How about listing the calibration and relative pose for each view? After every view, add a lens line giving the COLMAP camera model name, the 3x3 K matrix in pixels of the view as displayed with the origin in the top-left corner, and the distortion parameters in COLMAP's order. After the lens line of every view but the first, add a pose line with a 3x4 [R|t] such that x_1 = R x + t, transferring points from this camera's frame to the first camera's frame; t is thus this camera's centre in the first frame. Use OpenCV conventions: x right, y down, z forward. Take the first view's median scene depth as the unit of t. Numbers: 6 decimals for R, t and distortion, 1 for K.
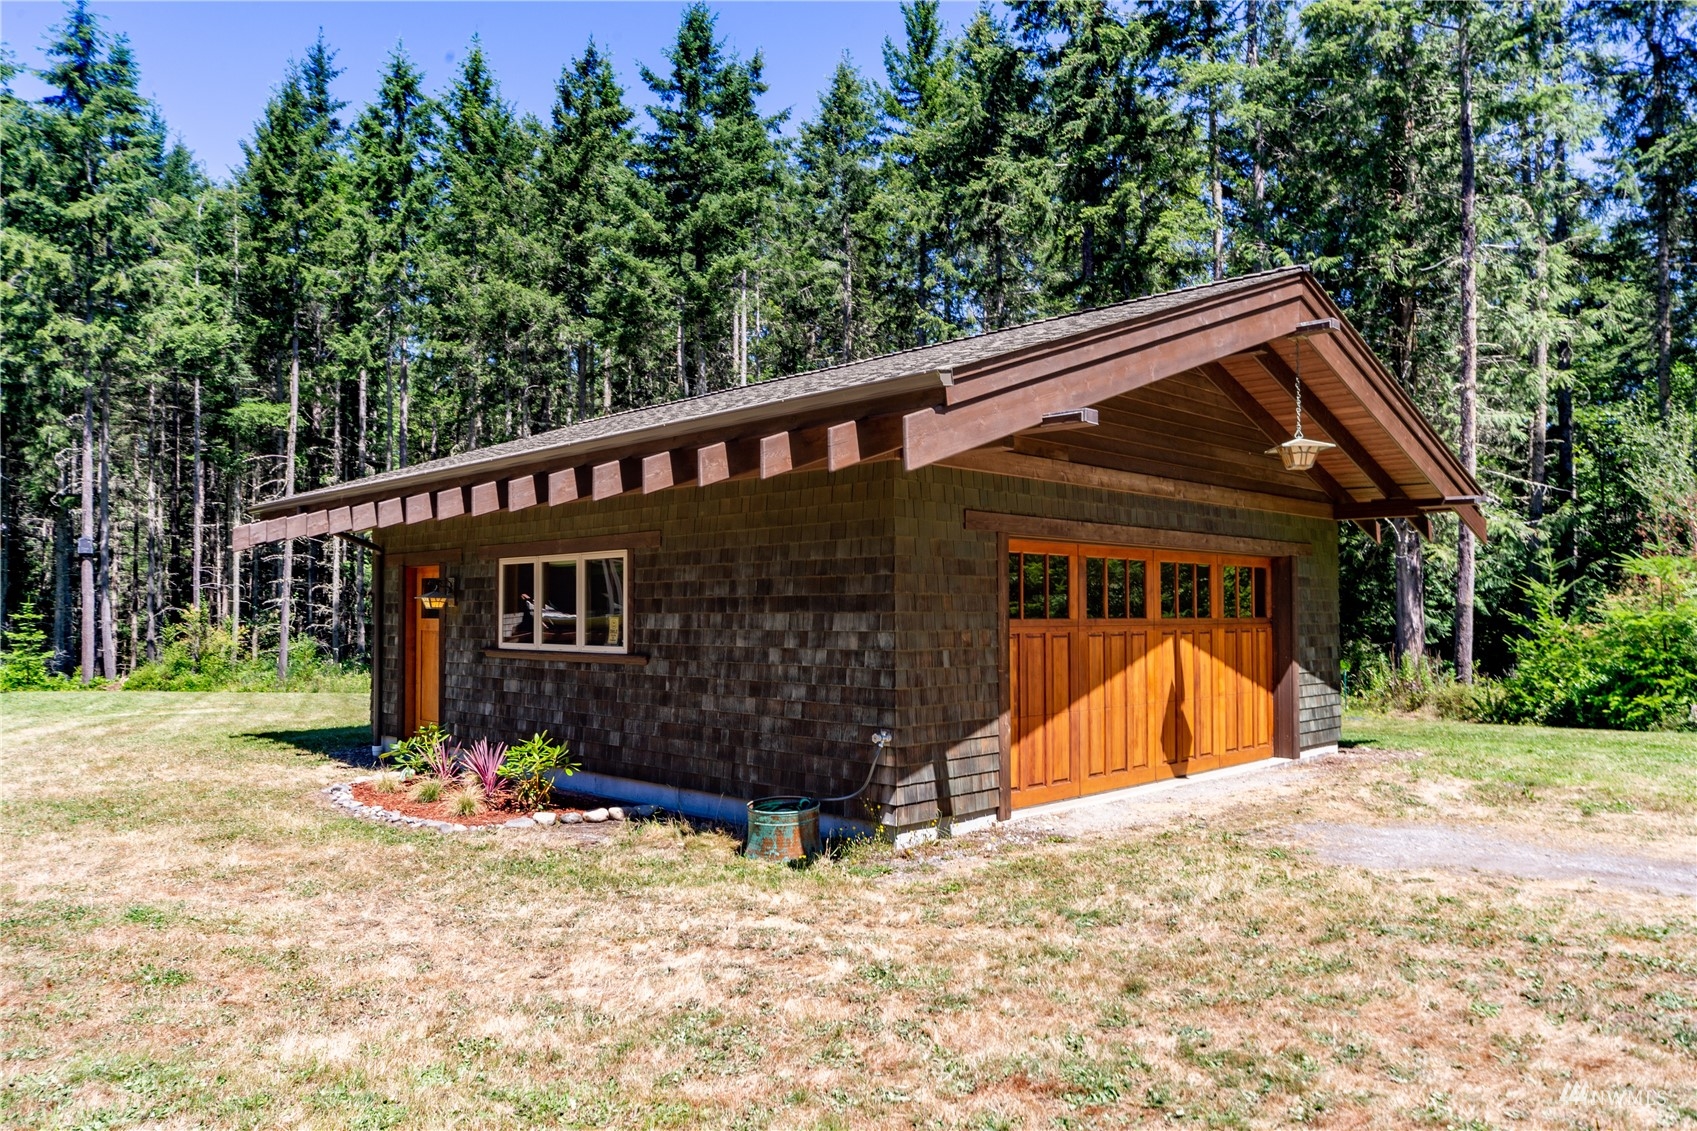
lens RADIAL K [[1151.7, 0, 850.2], [0, 1151.7, 572.4], [0, 0, 1]] dist [0.004949, 0.001525]
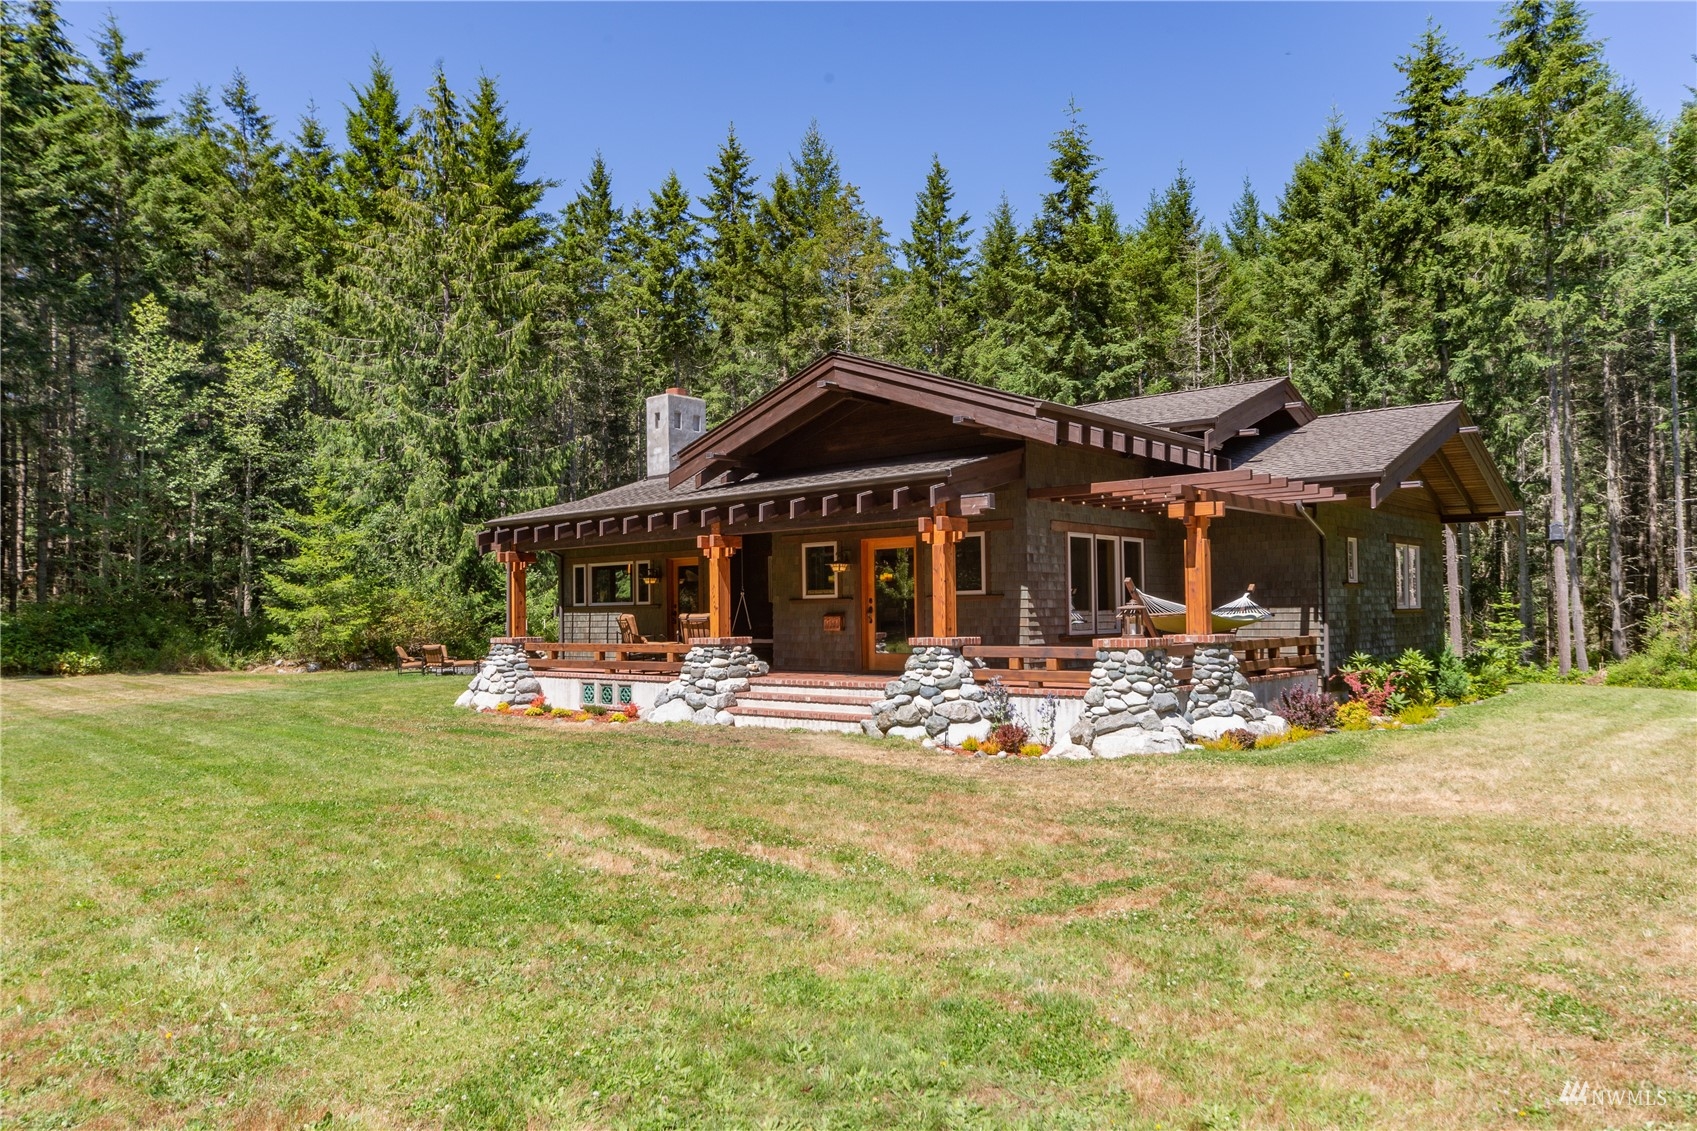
lens RADIAL K [[1151.7, 0, 850.2], [0, 1151.7, 572.4], [0, 0, 1]] dist [0.004949, 0.001525]
pose [[0.461809, -0.035937, -0.886251, -0.088615], [0.044037, 0.998876, -0.017558, 0.001681], [0.885886, -0.030919, 0.462872, 0.035175]]
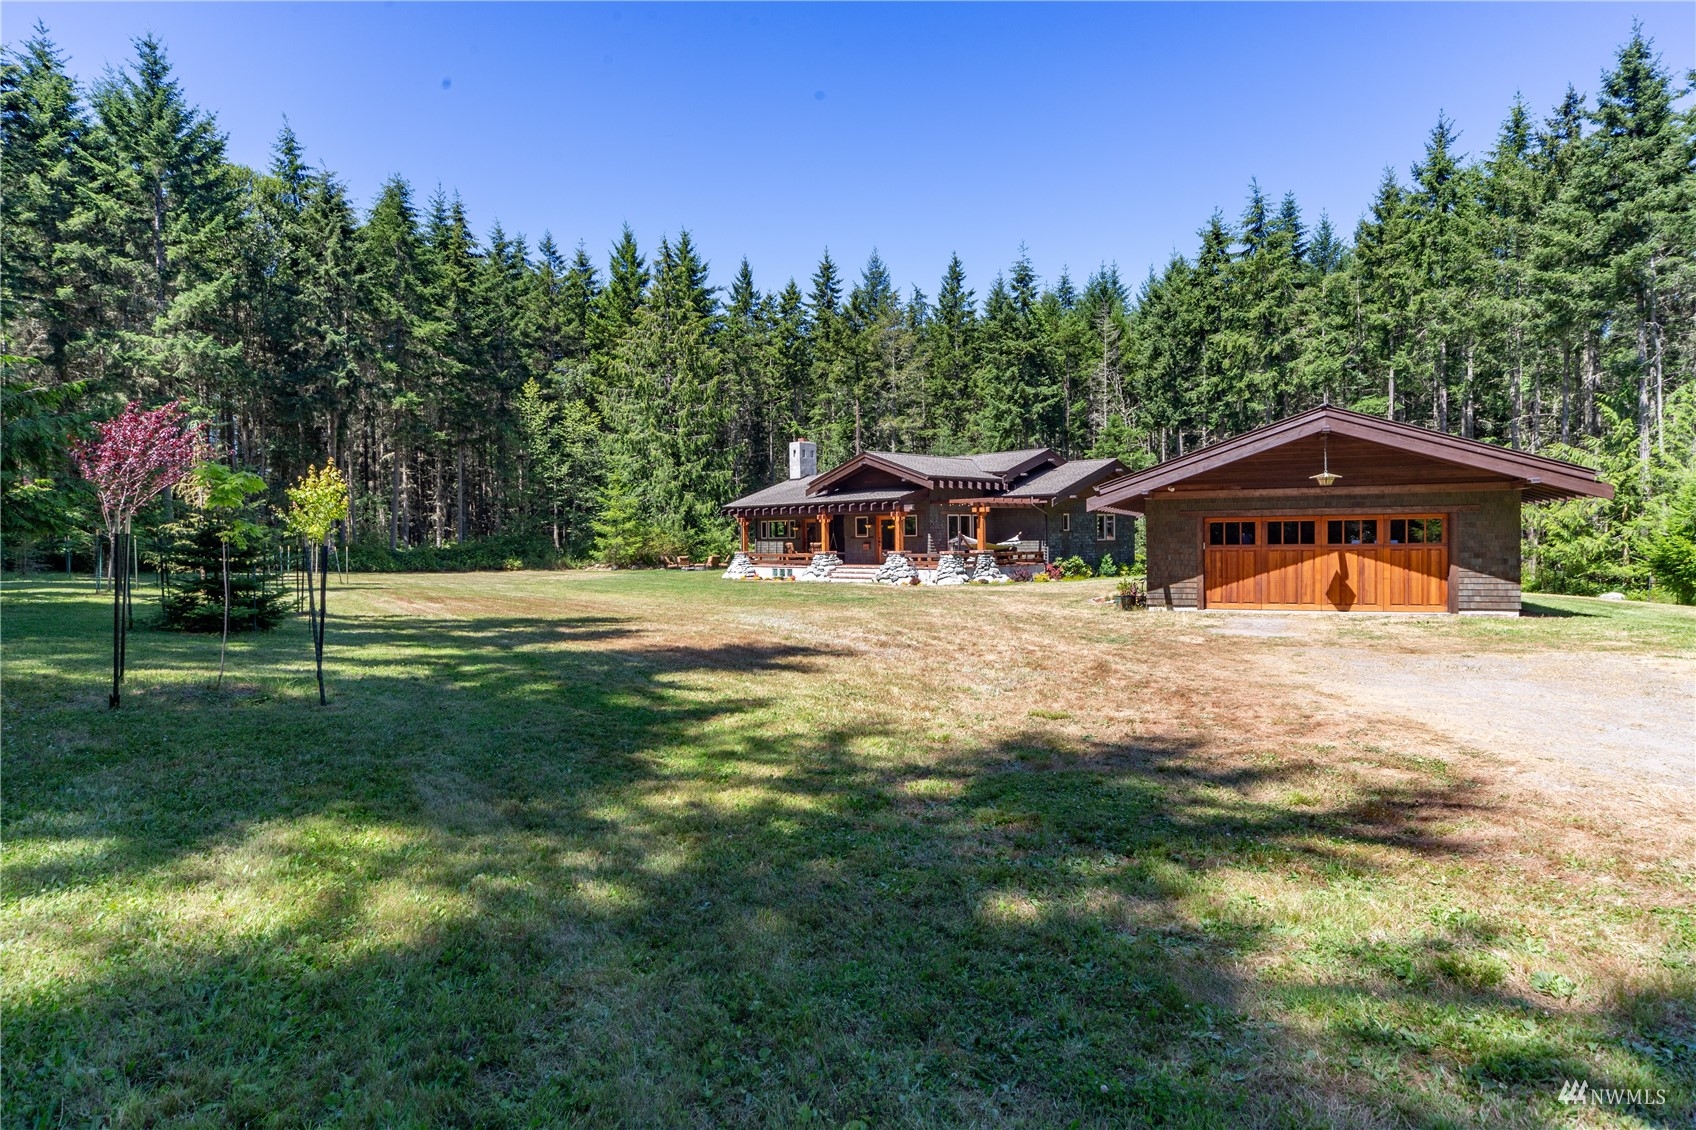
lens RADIAL K [[982.2, 0, 893.1], [0, 982.2, 532.8], [0, 0, 1]] dist [0.001716, 0.000559]
pose [[0.432020, -0.007480, -0.901833, 0.467695], [0.044474, 0.998926, 0.013020, -0.013457], [0.900767, -0.045733, 0.431889, -0.189980]]
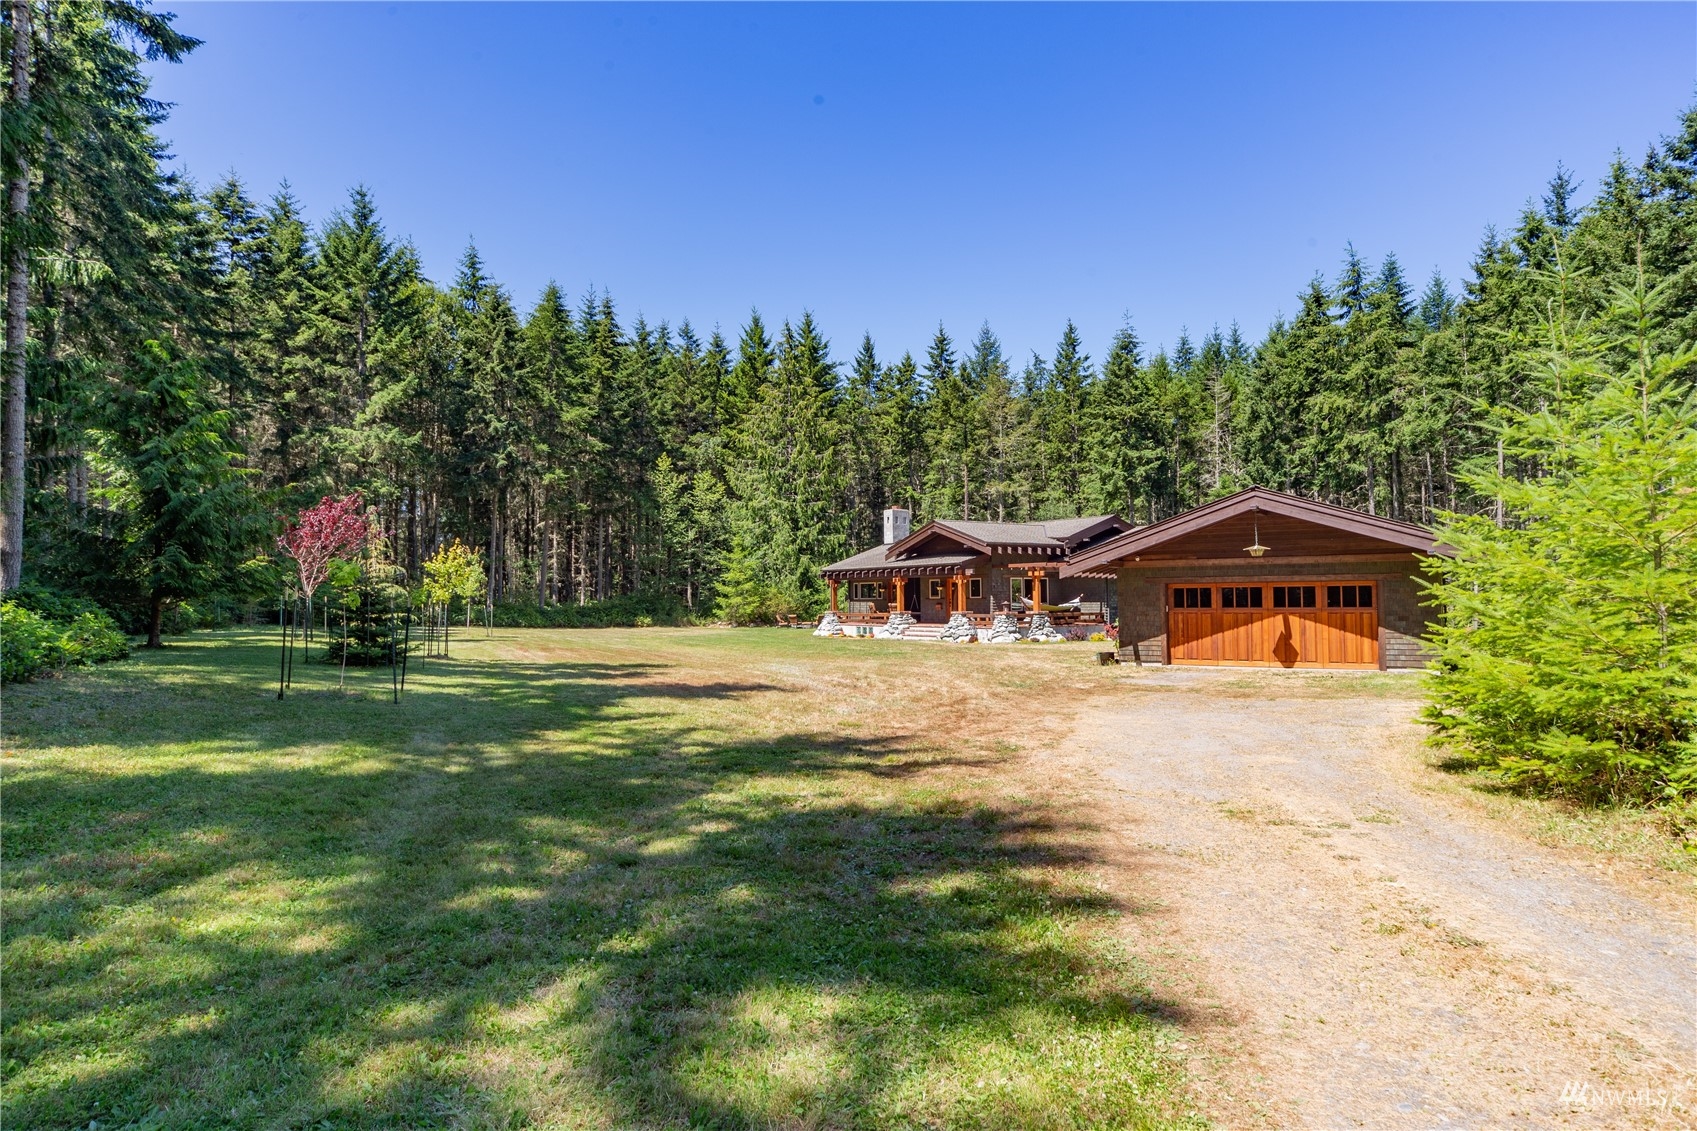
lens RADIAL K [[1010.7, 0, 900.5], [0, 1010.7, 526.6], [0, 0, 1]] dist [-0.000258, 0.000125]
pose [[0.285094, -0.068012, -0.956083, 0.623577], [0.043754, 0.997363, -0.057902, -0.013547], [0.957500, -0.025325, 0.287318, -0.140035]]
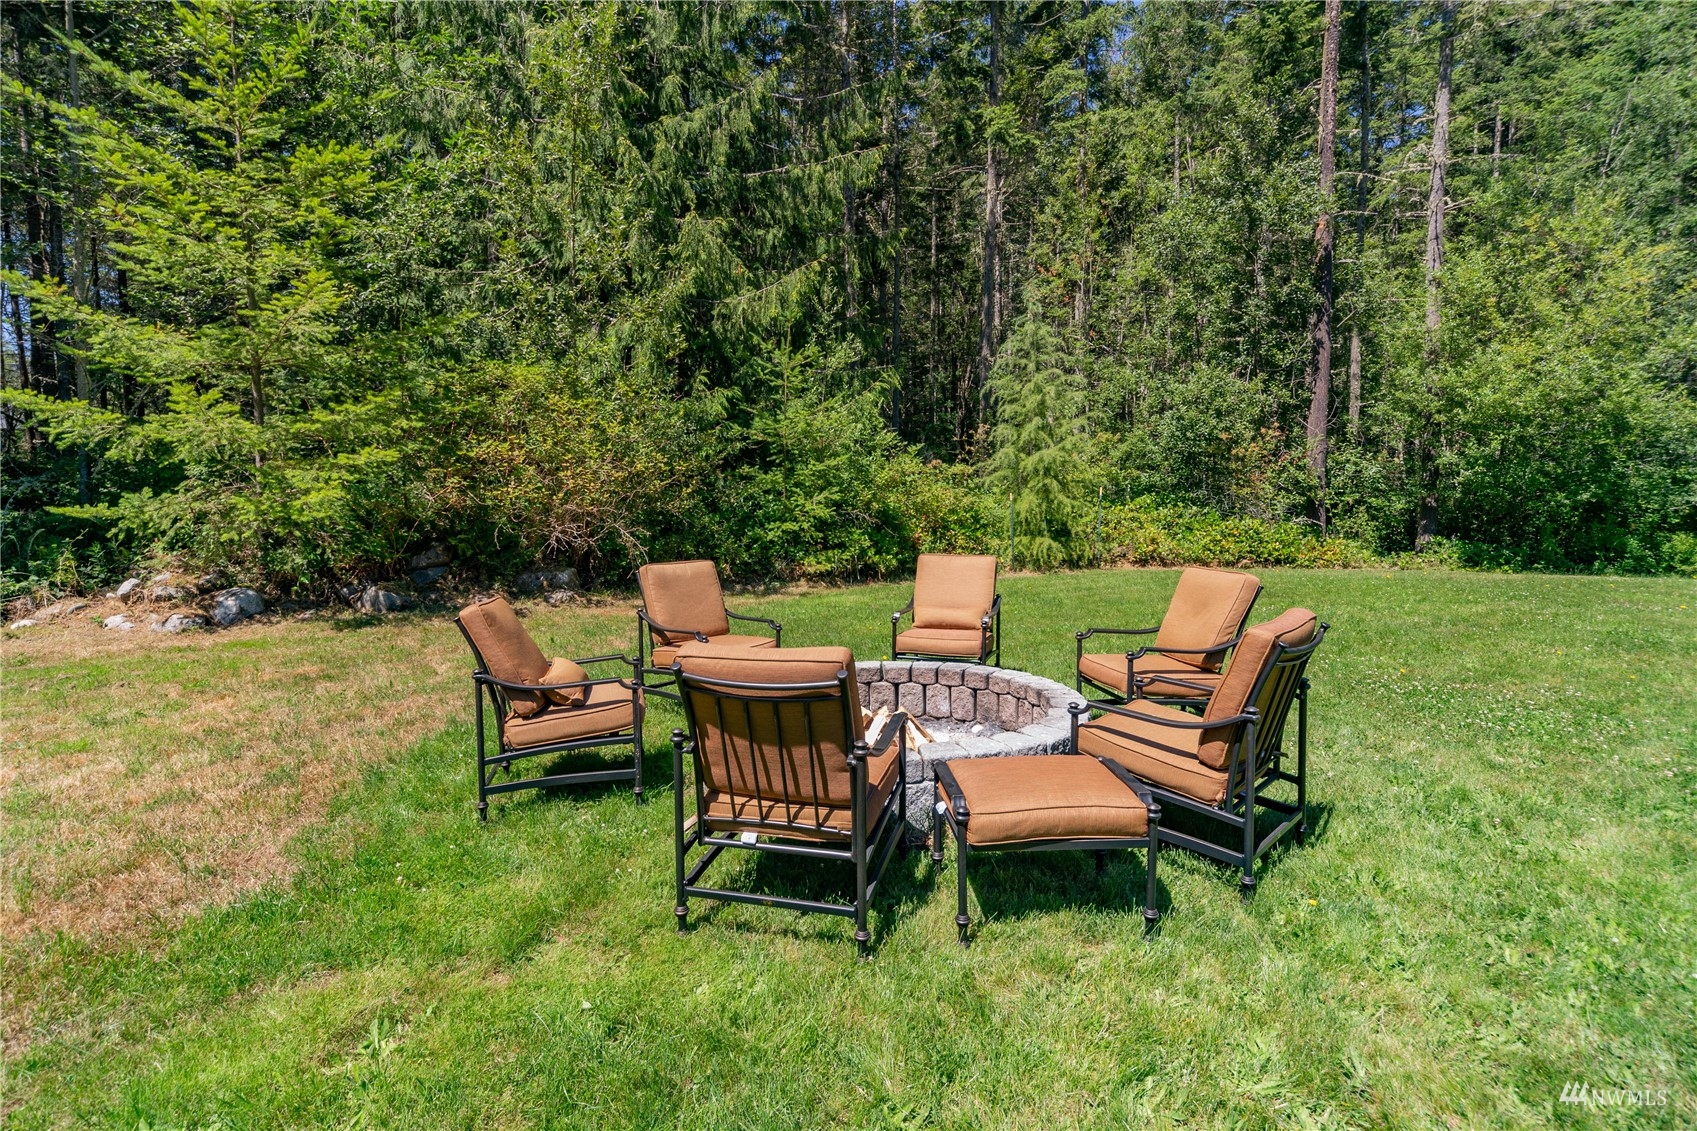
lens RADIAL K [[854.8, 0, 854.8], [0, 854.8, 557.1], [0, 0, 1]] dist [-0.000113, 0.000191]
pose [[0.427514, 0.099680, -0.898496, -0.857416], [0.031035, 0.991698, 0.124786, 0.009572], [0.903476, -0.081233, 0.420872, 0.127850]]
